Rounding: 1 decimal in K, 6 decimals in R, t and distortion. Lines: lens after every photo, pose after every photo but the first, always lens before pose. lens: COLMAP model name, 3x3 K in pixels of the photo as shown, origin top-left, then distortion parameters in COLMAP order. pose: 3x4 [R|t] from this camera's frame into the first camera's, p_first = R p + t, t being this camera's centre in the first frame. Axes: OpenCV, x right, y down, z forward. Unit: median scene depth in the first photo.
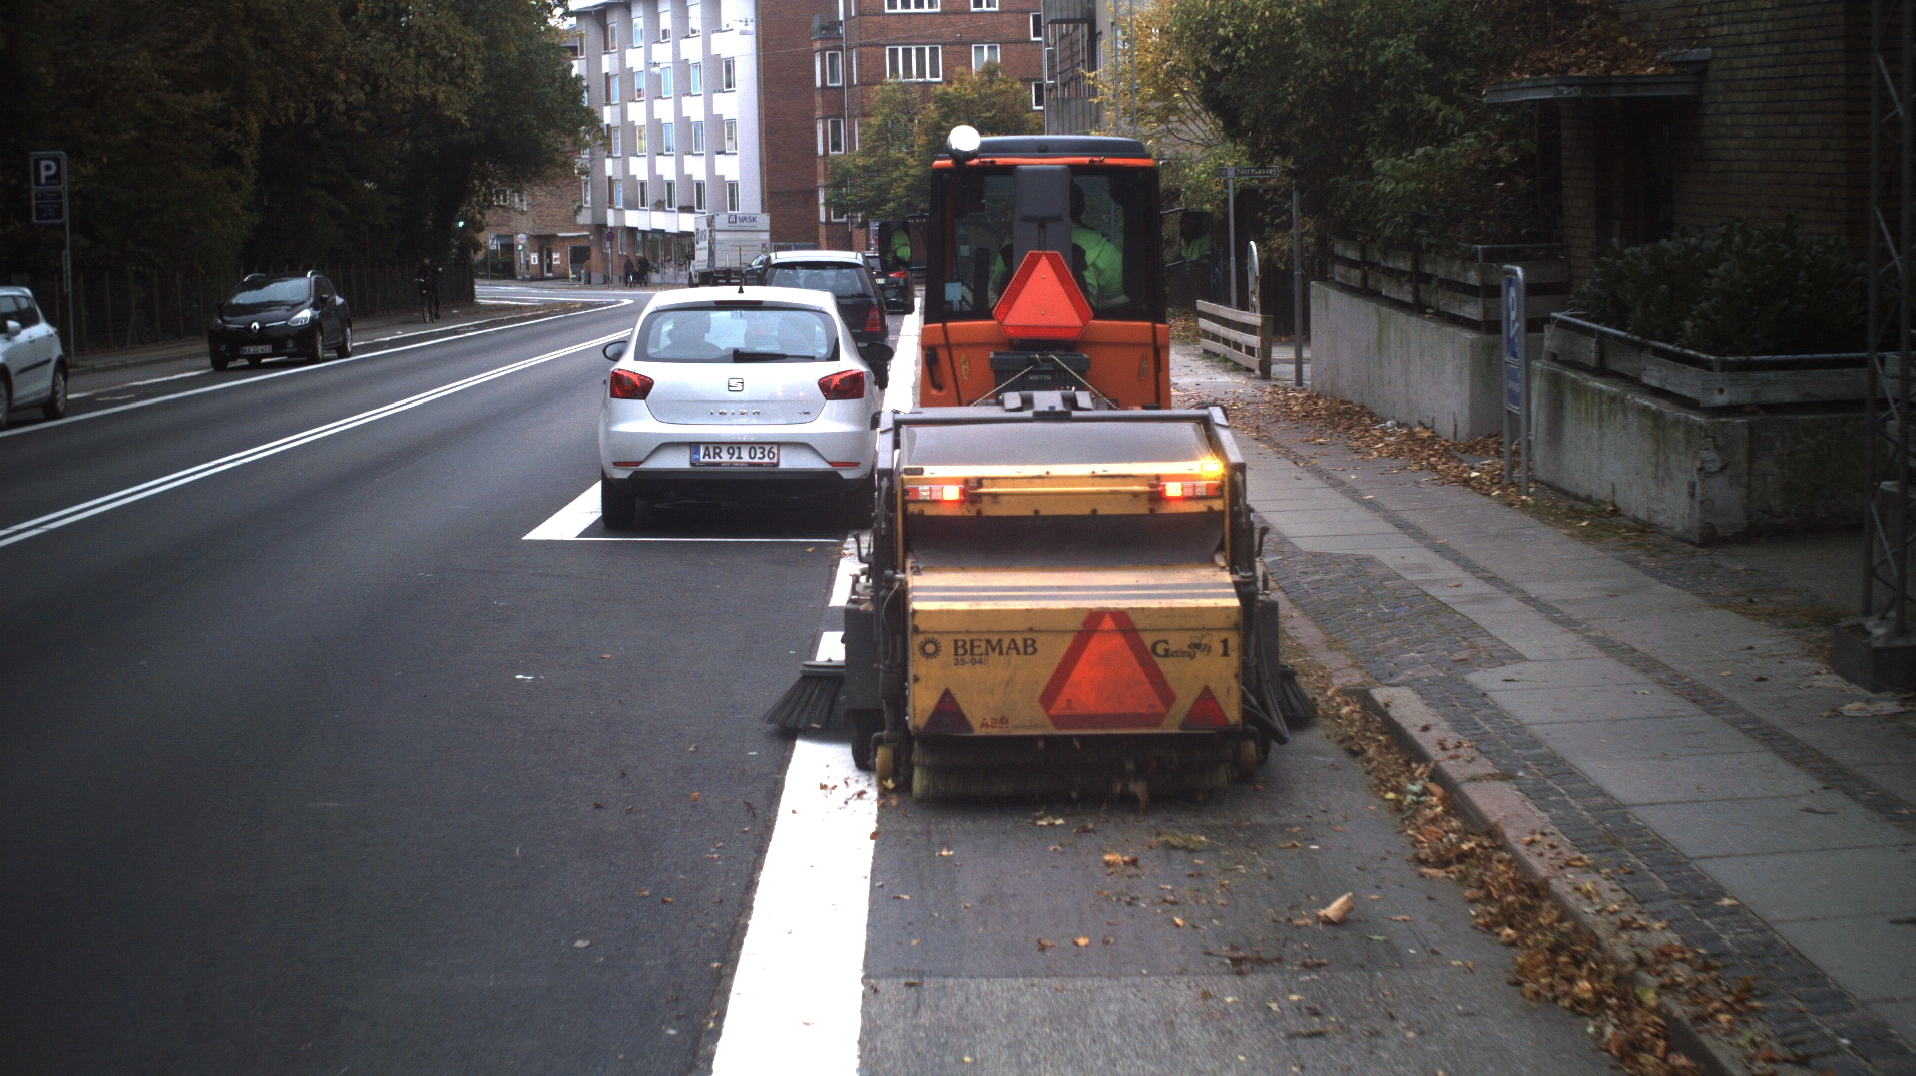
lens RADIAL K [[3748.0, 0, 958.0], [0, 3748.0, 538.0], [0, 0, 1]] dist [-0.222044, -0.200853]
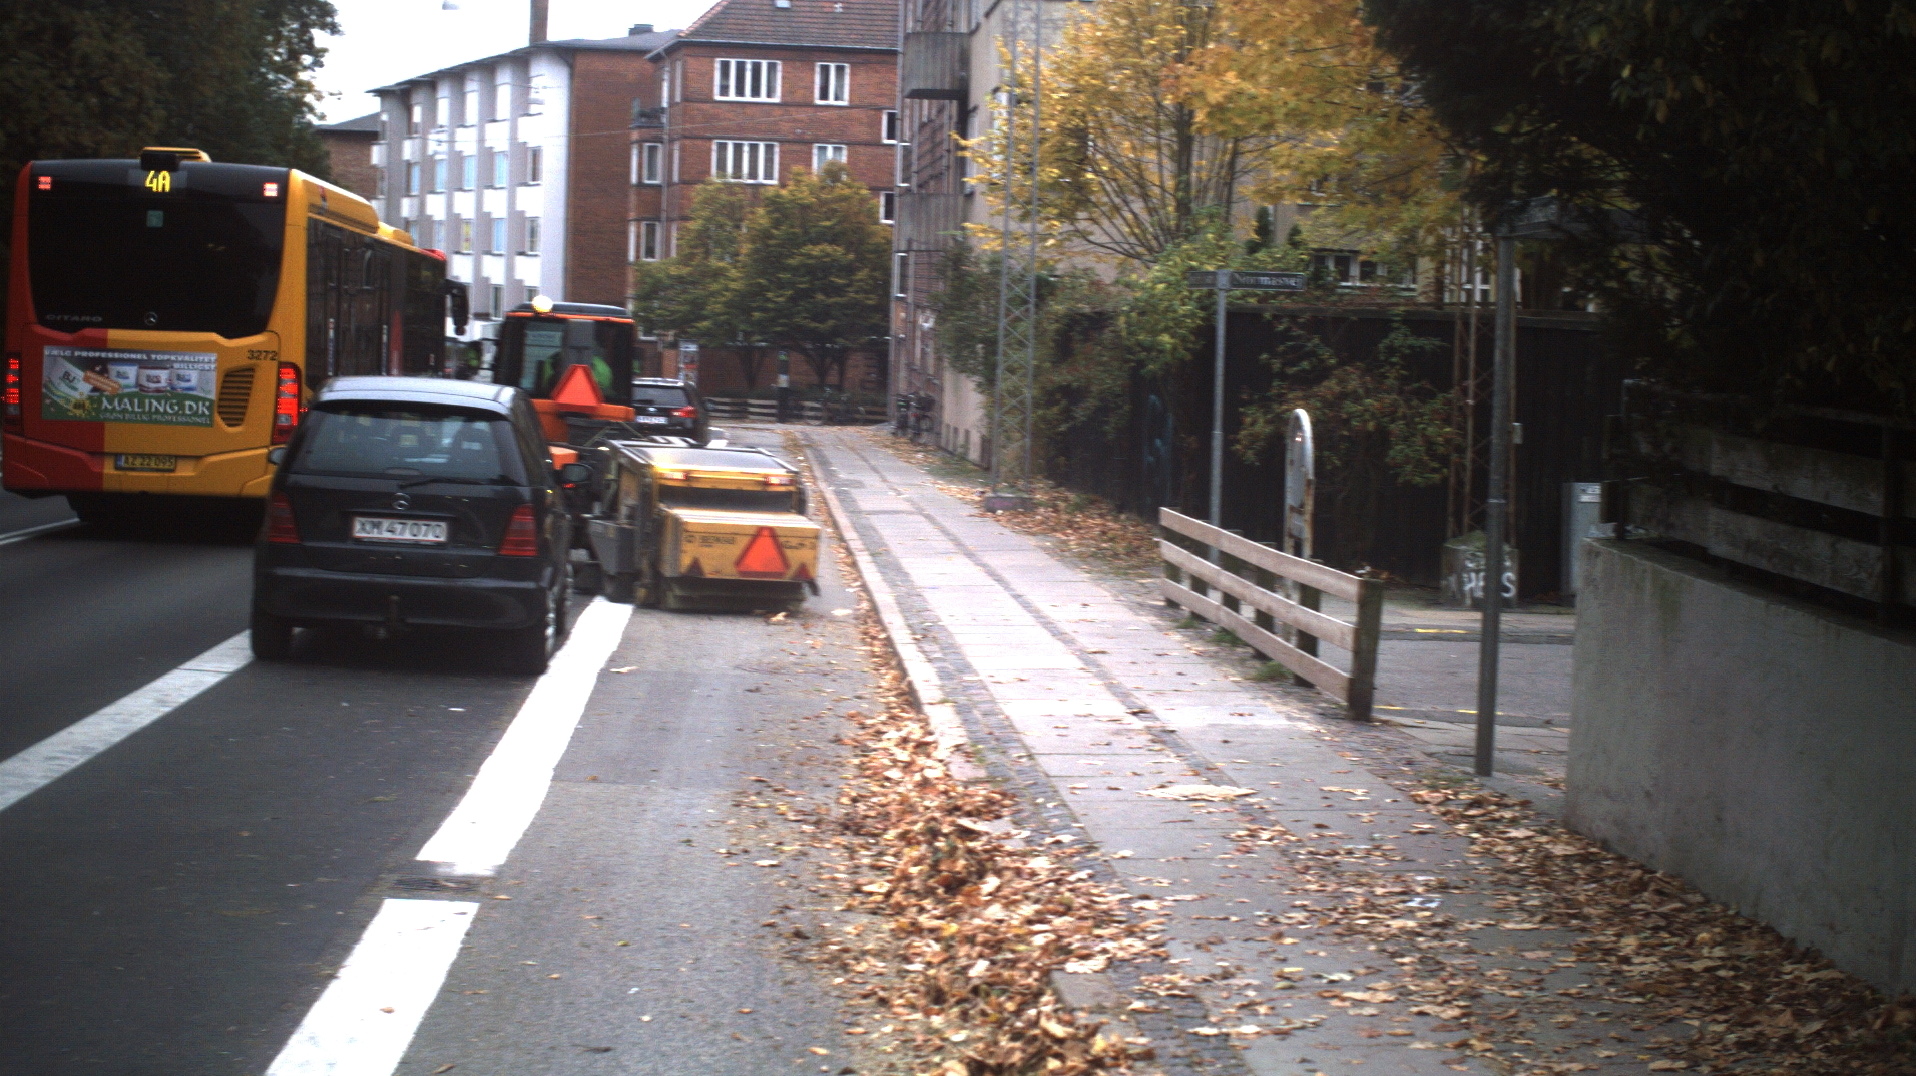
lens RADIAL K [[3748.0, 0, 958.0], [0, 3748.0, 538.0], [0, 0, 1]] dist [-0.222044, -0.200853]
pose [[0.997543, 0.053999, 0.044625, 0.003341], [-0.052382, 0.997954, -0.036650, -0.012110], [-0.046513, 0.034222, 0.998331, 0.147240]]
